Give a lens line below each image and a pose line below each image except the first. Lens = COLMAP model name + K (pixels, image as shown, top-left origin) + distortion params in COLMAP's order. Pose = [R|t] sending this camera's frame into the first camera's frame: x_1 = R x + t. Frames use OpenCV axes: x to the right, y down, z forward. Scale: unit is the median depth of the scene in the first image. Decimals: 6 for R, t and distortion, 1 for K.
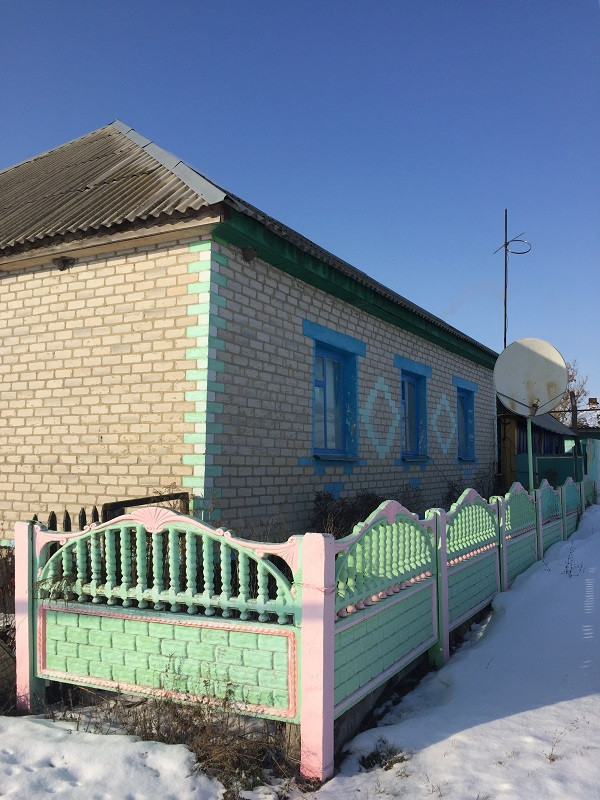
lens RADIAL K [[677.9, 0, 299.8], [0, 677.9, 401.7], [0, 0, 1]] dist [0.079549, -0.094049]
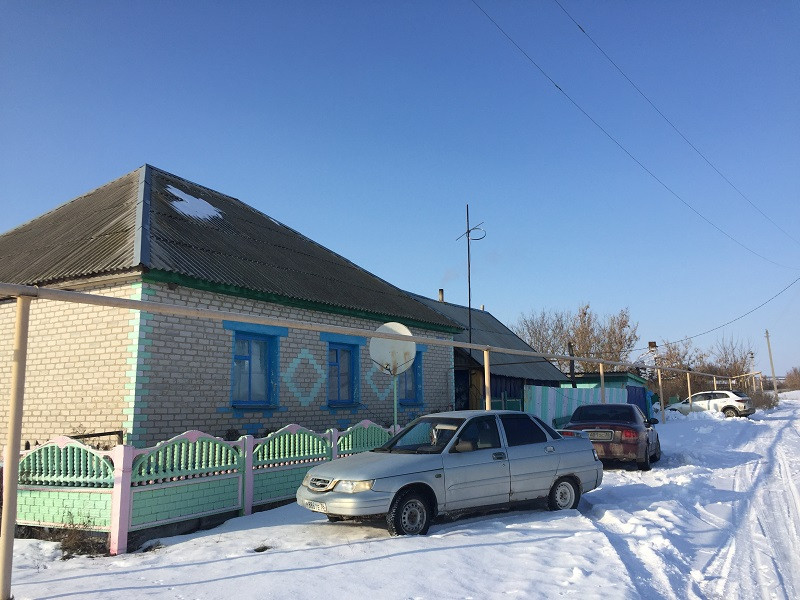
lens RADIAL K [[677.9, 0, 397.5], [0, 677.9, 300.9], [0, 0, 1]] dist [0.079549, -0.094049]
pose [[0.998962, -0.027554, -0.036275, 0.553241], [0.025090, 0.997456, -0.066718, -0.055704], [0.038022, 0.065739, 0.997112, -0.667080]]
